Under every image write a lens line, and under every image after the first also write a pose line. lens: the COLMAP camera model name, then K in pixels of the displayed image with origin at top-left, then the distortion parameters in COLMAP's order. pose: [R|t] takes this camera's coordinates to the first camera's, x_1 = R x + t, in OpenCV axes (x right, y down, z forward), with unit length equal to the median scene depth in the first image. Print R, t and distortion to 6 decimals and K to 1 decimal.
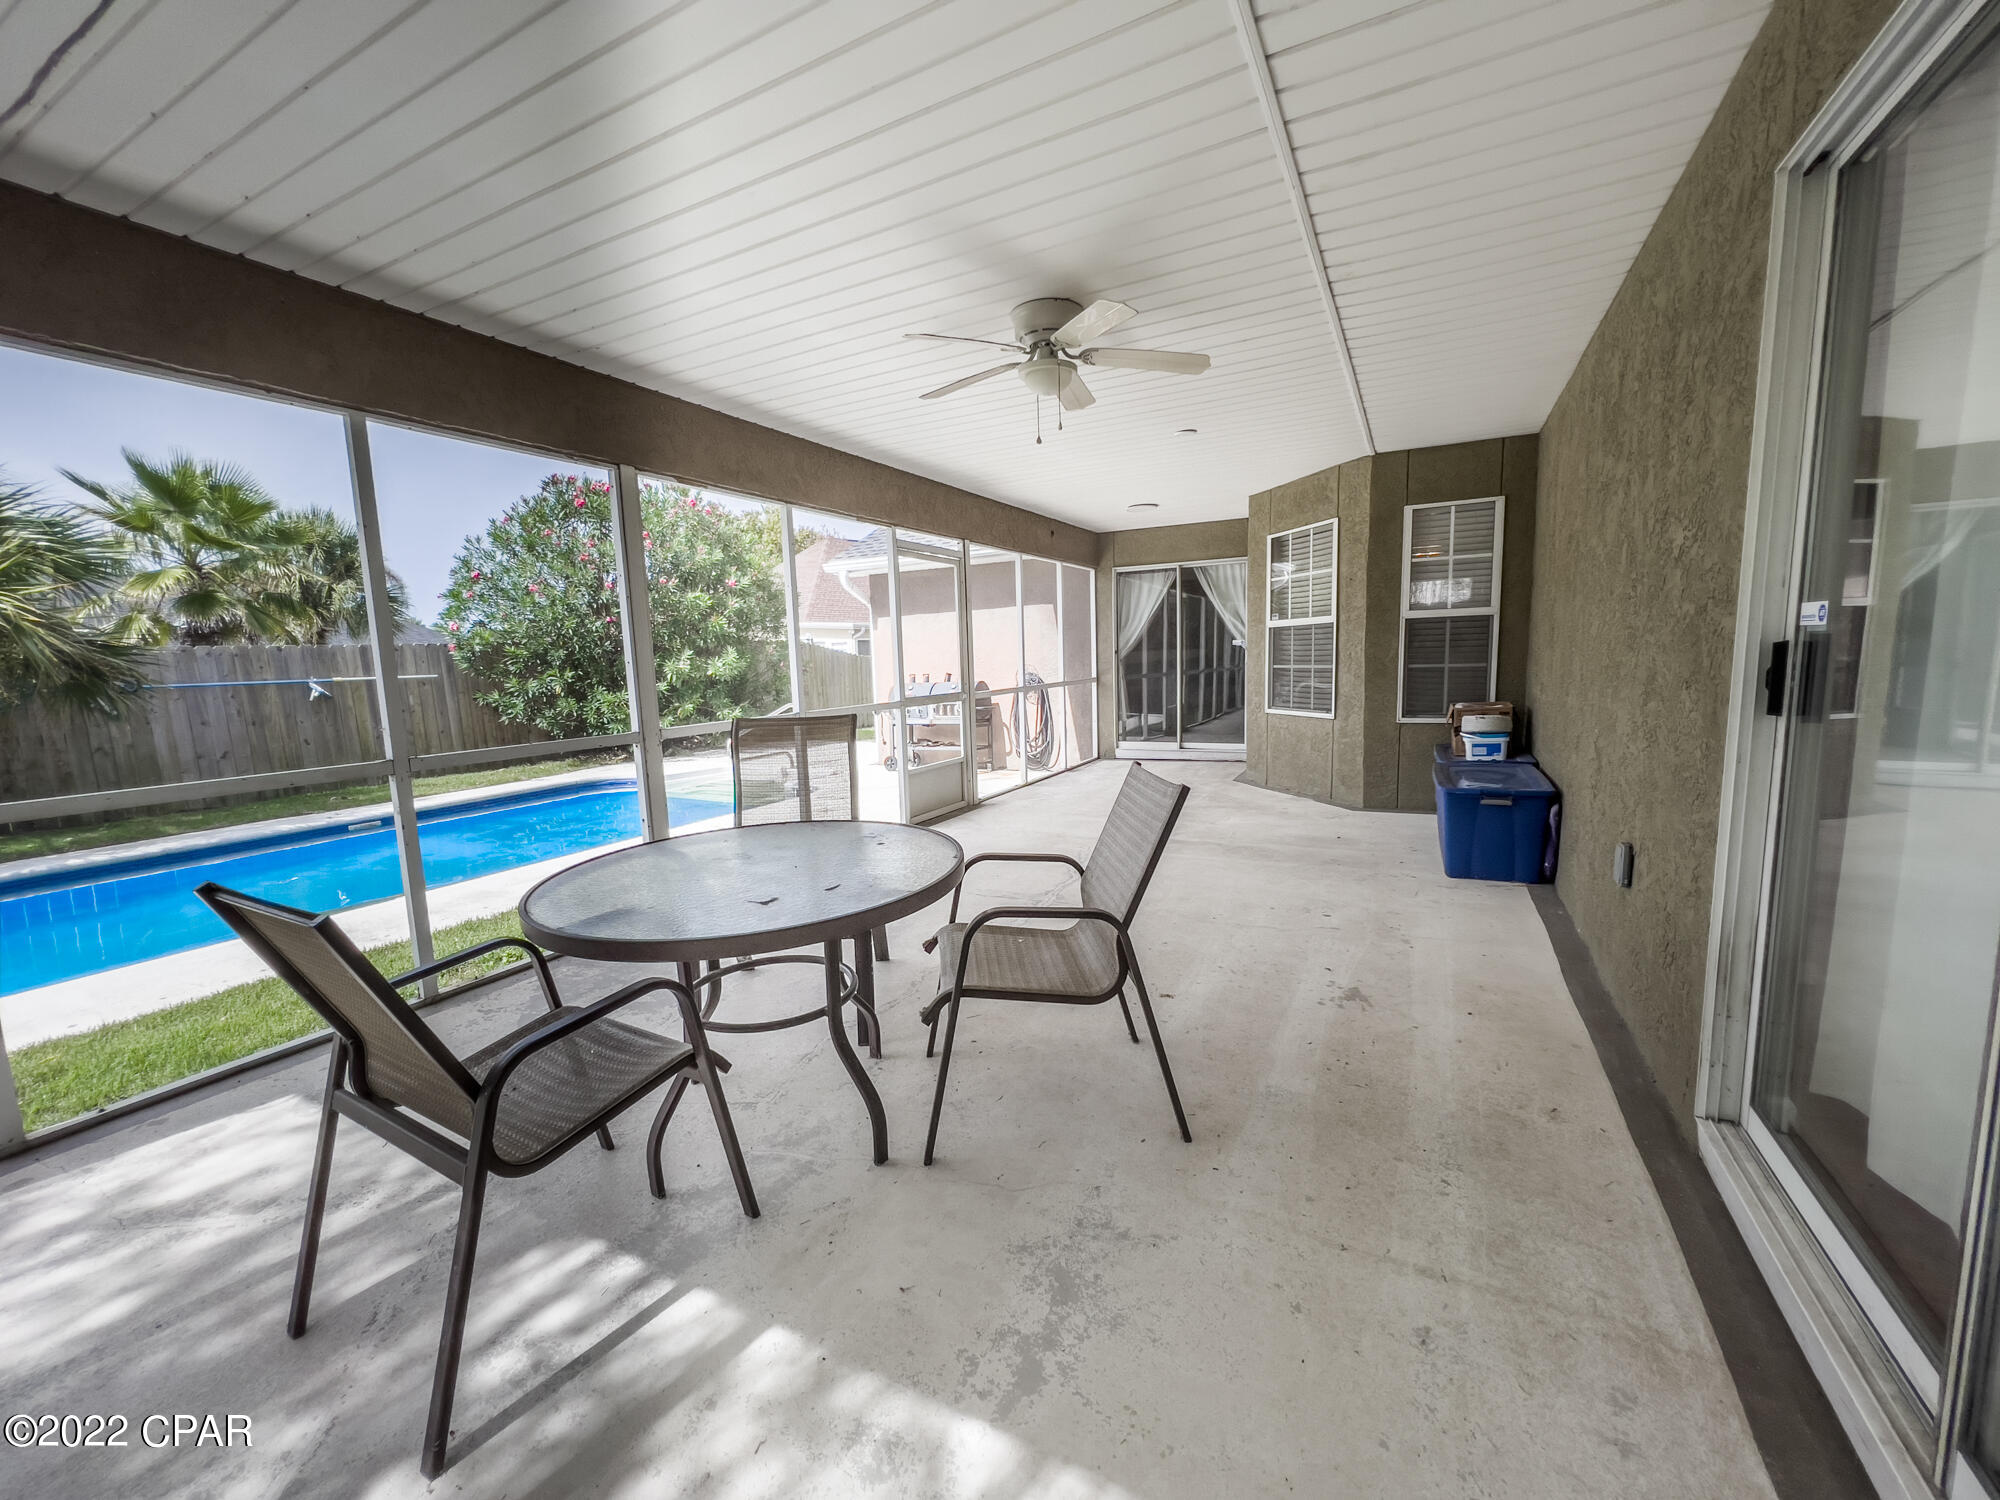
lens RADIAL K [[806.9, 0, 1000.0], [0, 806.9, 750.0], [0, 0, 1]] dist [-0.001313, 0.000057]
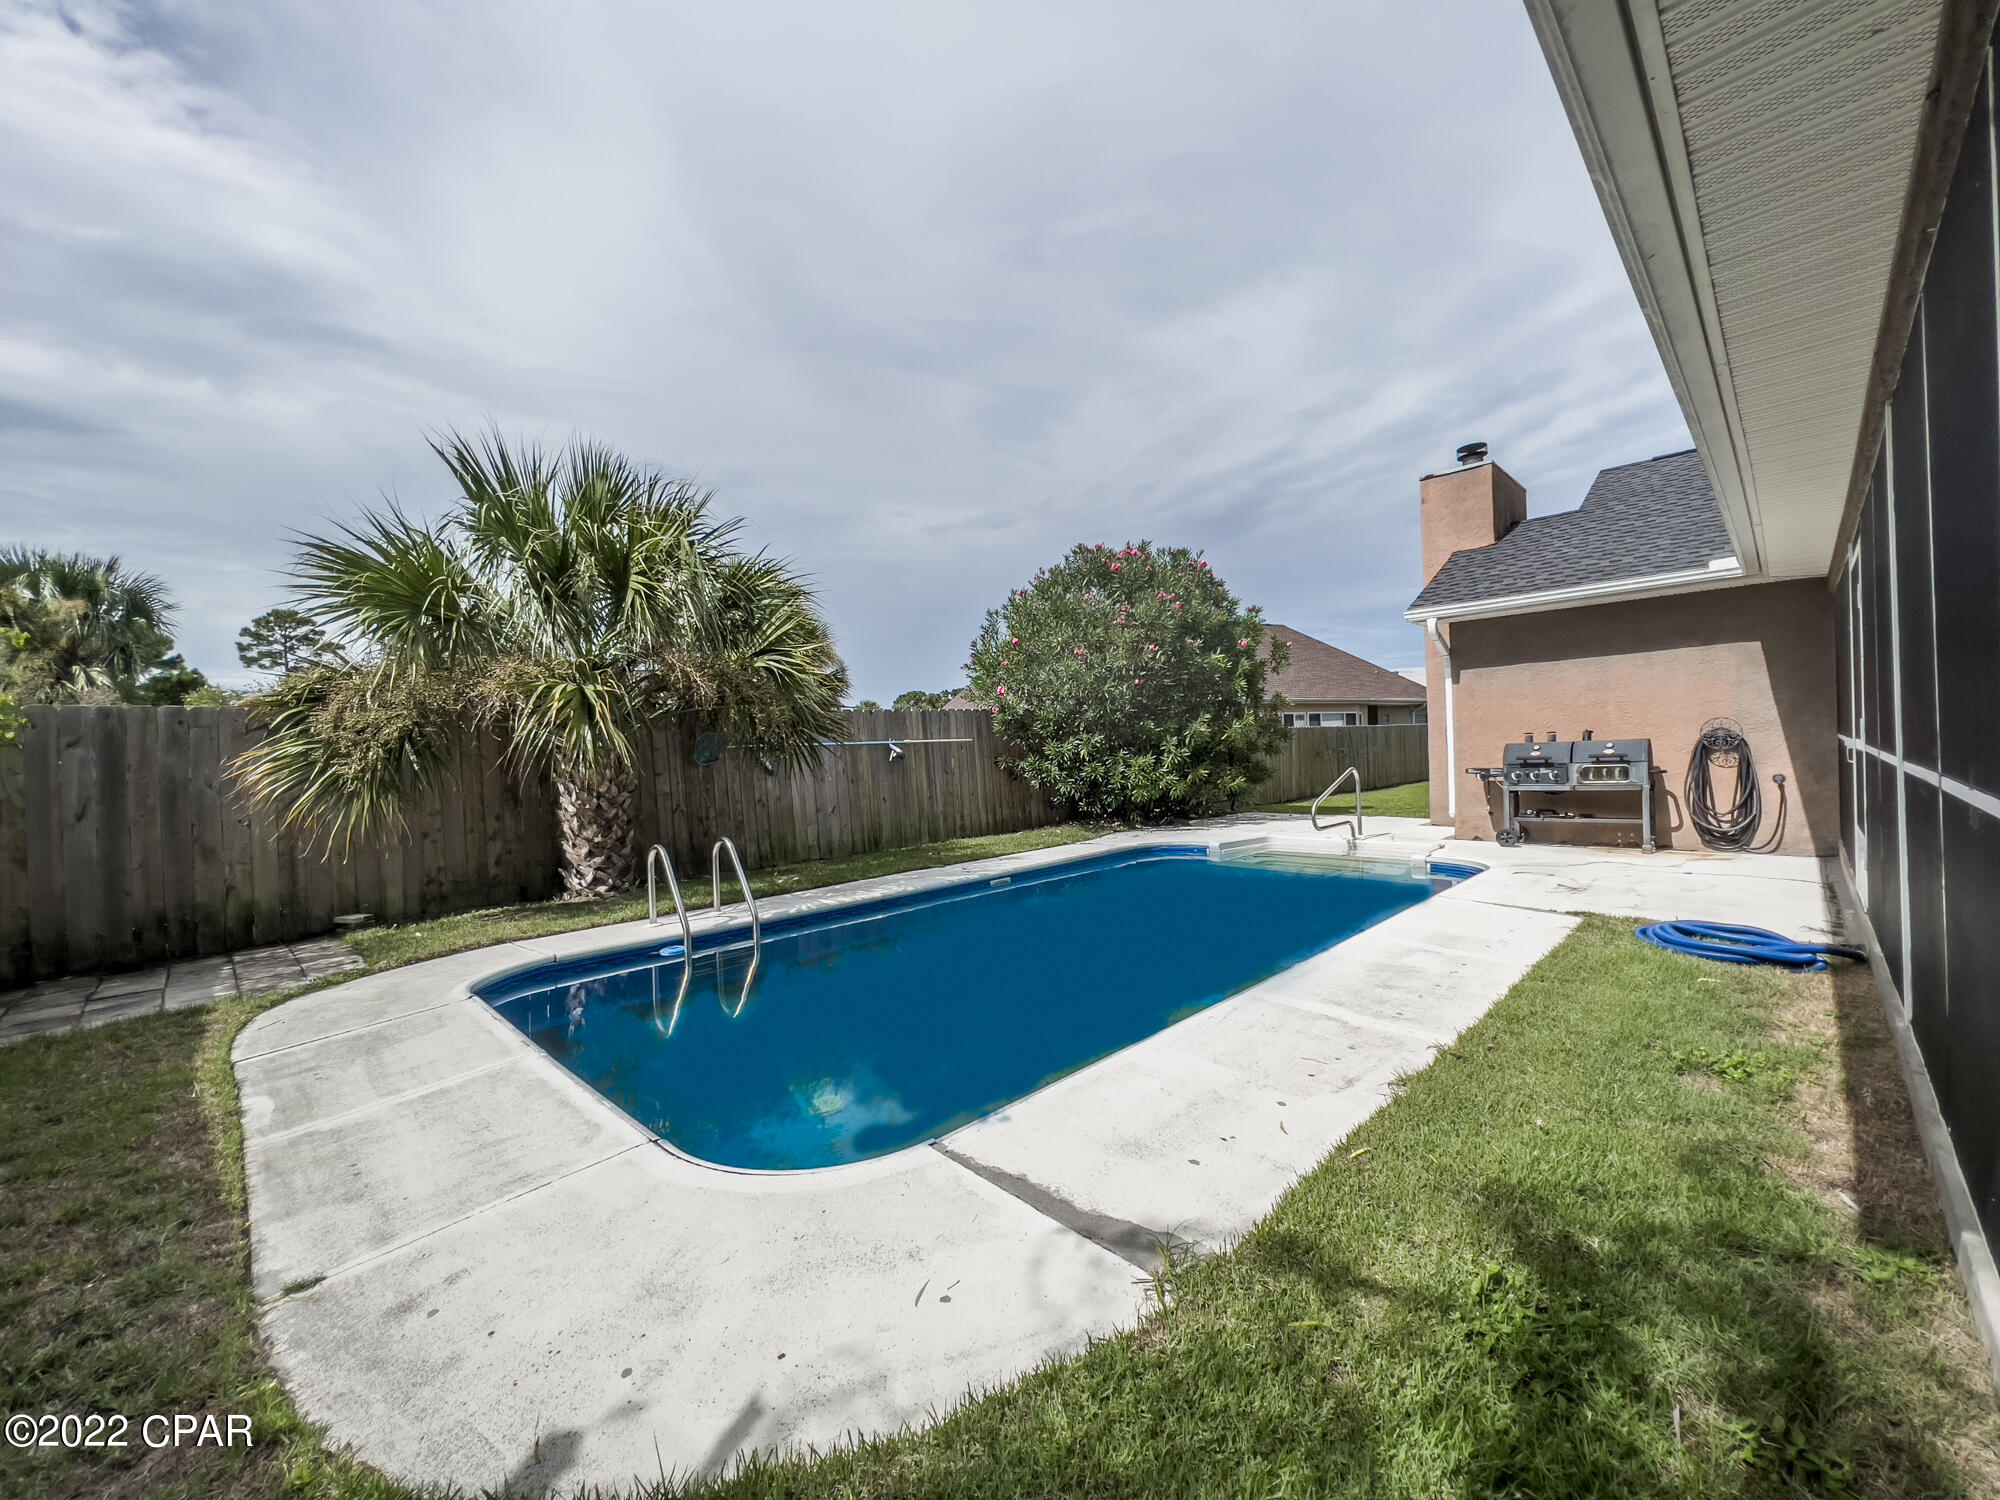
lens RADIAL K [[806.9, 0, 1000.0], [0, 806.9, 750.0], [0, 0, 1]] dist [-0.001313, 0.000057]
pose [[0.955914, 0.001712, -0.293641, -0.402887], [-0.030206, 0.995252, -0.092530, 0.018706], [0.292088, 0.097321, 0.951427, 0.026491]]
